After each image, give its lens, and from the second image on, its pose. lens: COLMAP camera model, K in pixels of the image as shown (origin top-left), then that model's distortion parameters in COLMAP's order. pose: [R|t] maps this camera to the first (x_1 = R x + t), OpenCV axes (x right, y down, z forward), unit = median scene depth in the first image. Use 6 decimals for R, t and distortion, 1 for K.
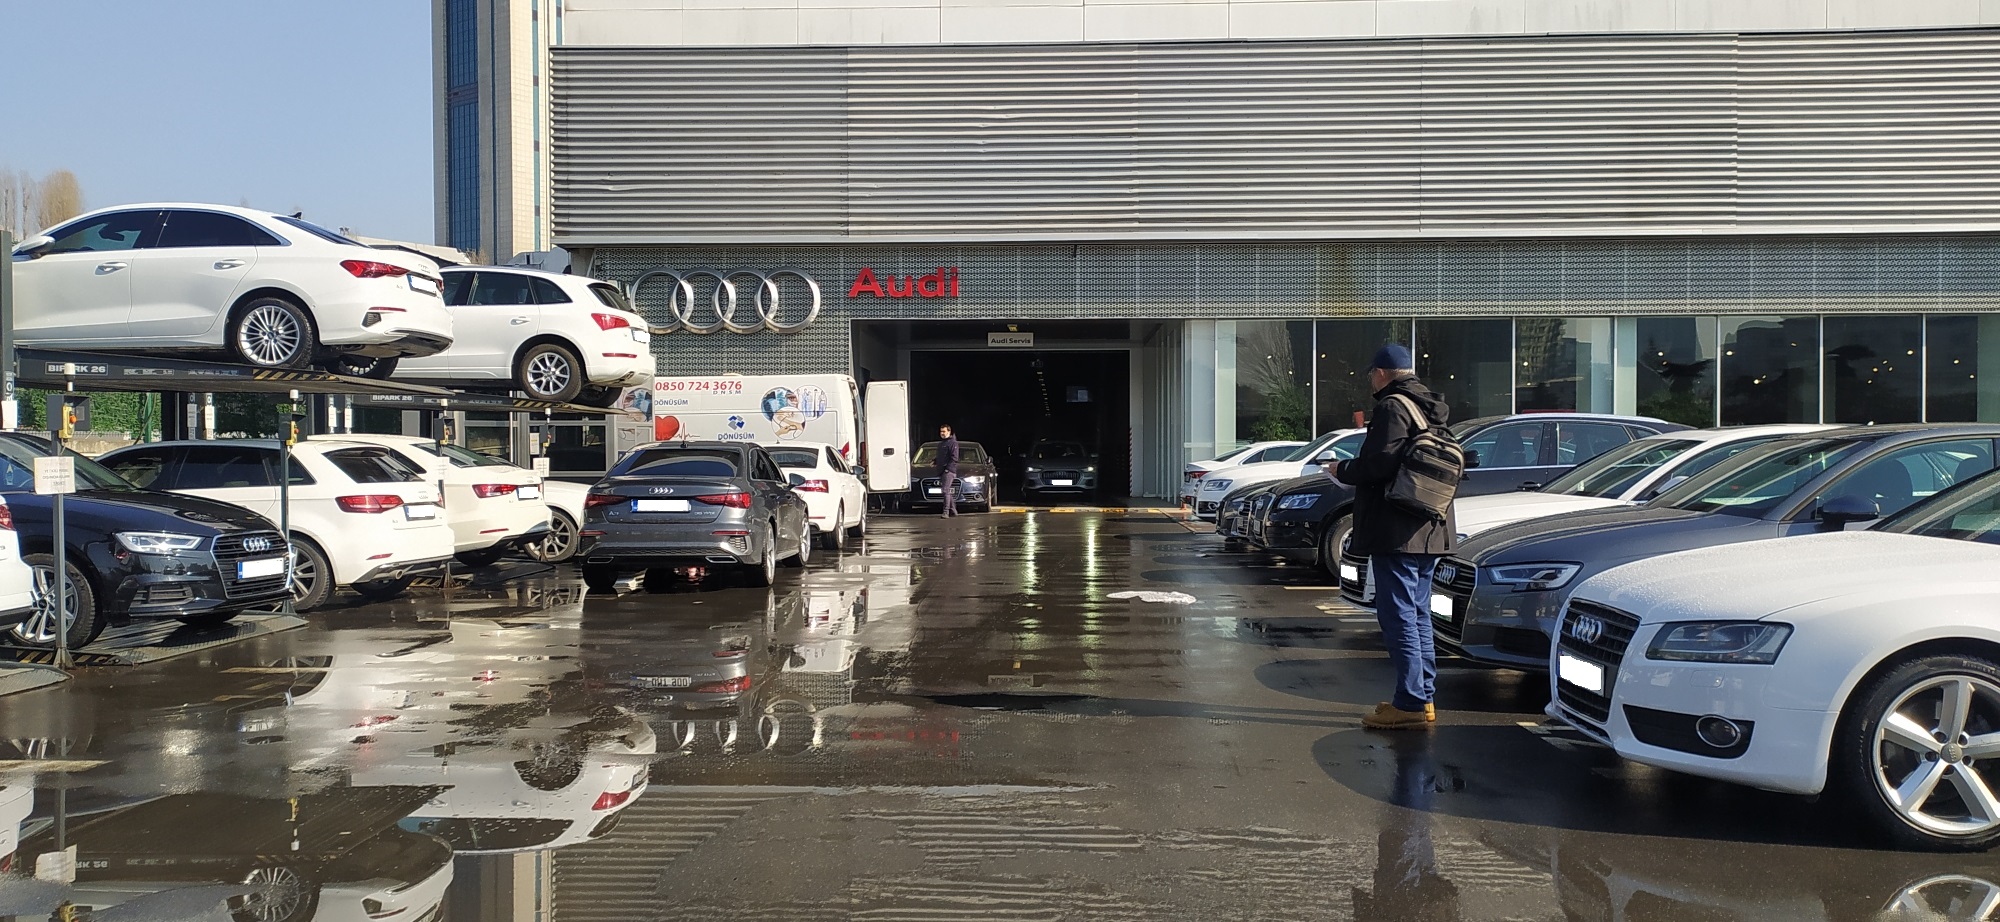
lens RADIAL K [[1495.8, 0, 992.8], [0, 1495.8, 463.7], [0, 0, 1]] dist [0.062225, -0.073940]
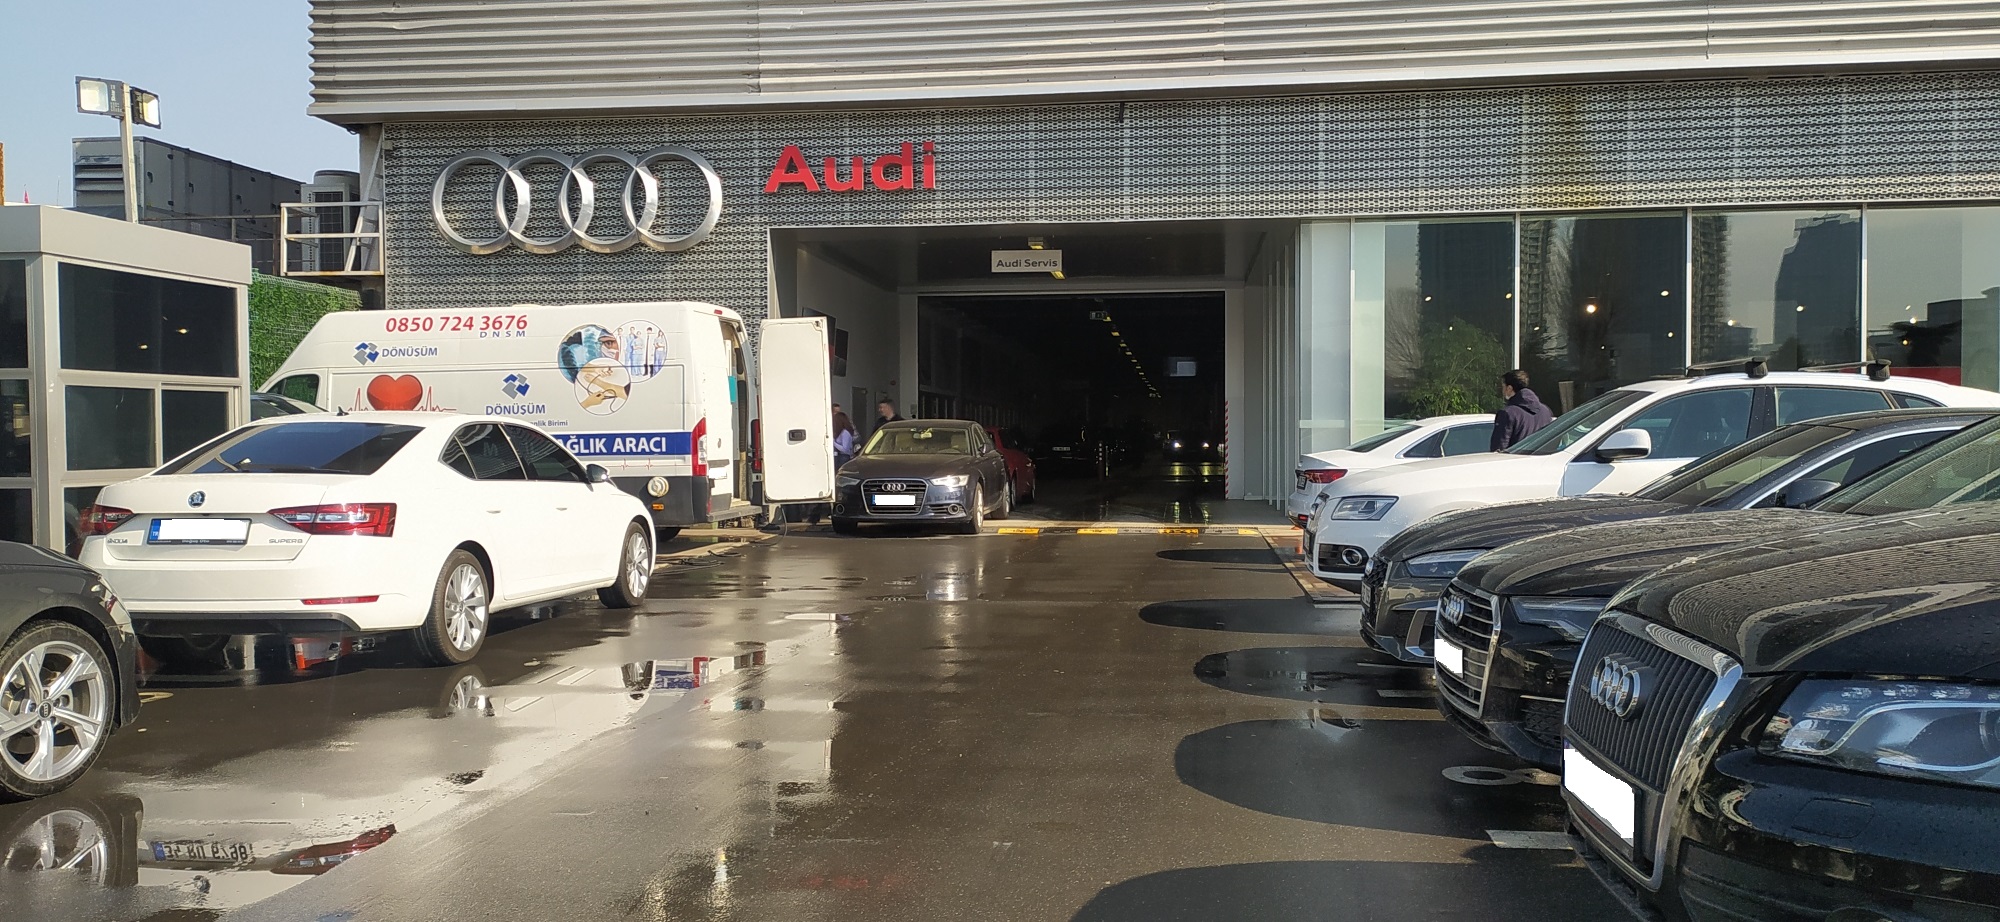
lens RADIAL K [[1508.9, 0, 993.8], [0, 1508.9, 465.4], [0, 0, 1]] dist [0.057676, -0.069685]
pose [[0.996876, -0.000729, -0.078976, 0.052693], [0.001564, 0.999943, 0.010517, -0.002254], [0.078964, -0.010608, 0.996821, 0.376221]]
